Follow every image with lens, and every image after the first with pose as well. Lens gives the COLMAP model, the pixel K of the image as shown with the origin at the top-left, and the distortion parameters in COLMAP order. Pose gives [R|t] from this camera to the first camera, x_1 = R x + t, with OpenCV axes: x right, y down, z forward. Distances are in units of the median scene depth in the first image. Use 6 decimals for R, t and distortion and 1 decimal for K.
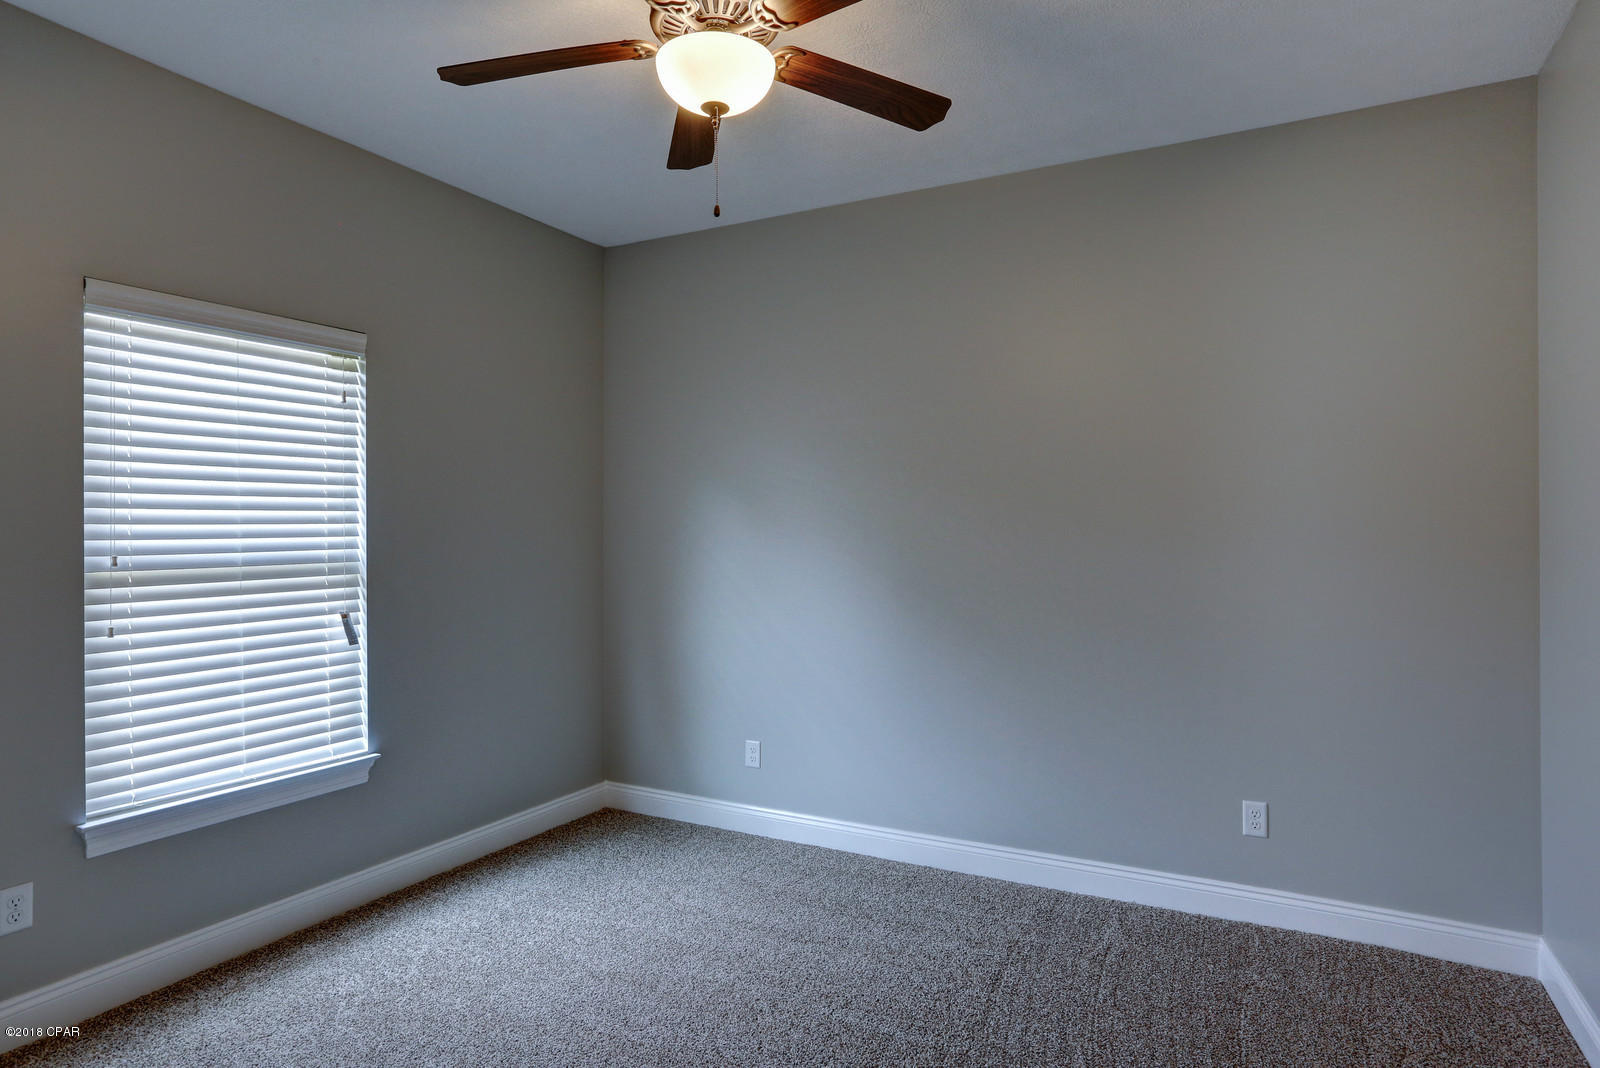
lens RADIAL K [[917.7, 0, 809.4], [0, 917.7, 532.7], [0, 0, 1]] dist [-0.026884, 0.020920]
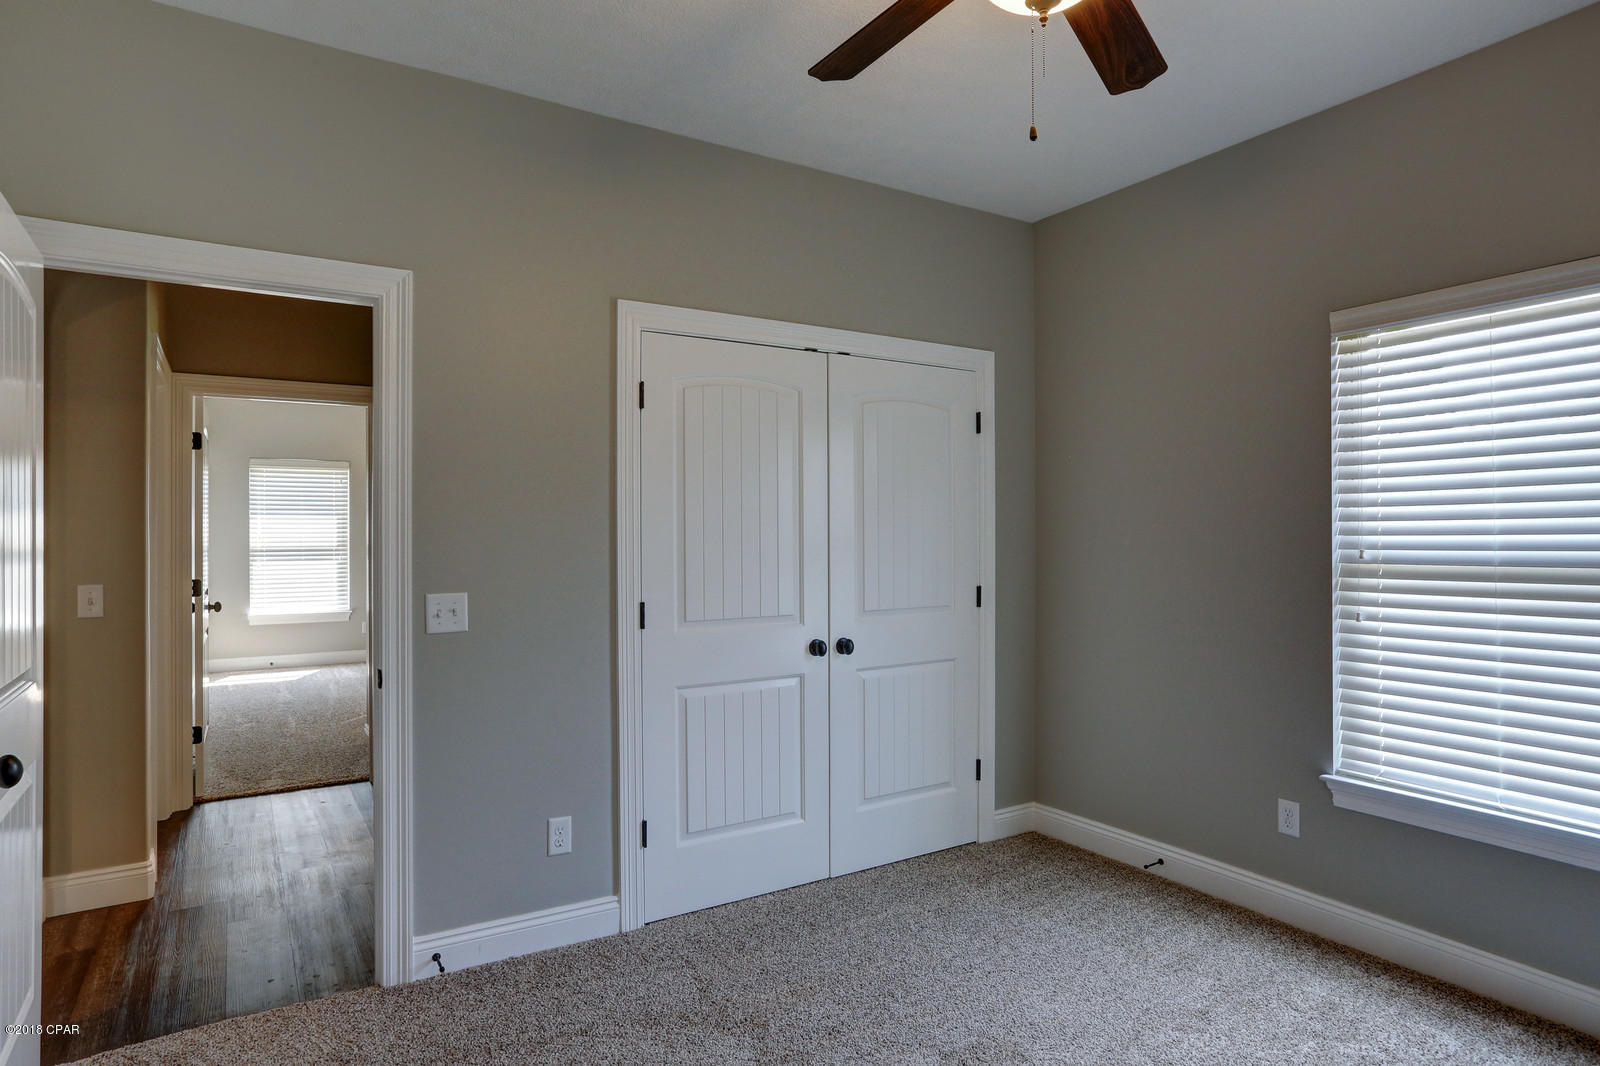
lens RADIAL K [[917.7, 0, 809.4], [0, 917.7, 531.7], [0, 0, 1]] dist [-0.026884, 0.020920]
pose [[-0.506764, 0.008210, -0.862046, 0.535596], [0.007596, 0.999958, 0.005058, -0.007279], [0.862052, -0.003985, -0.506805, 0.959687]]
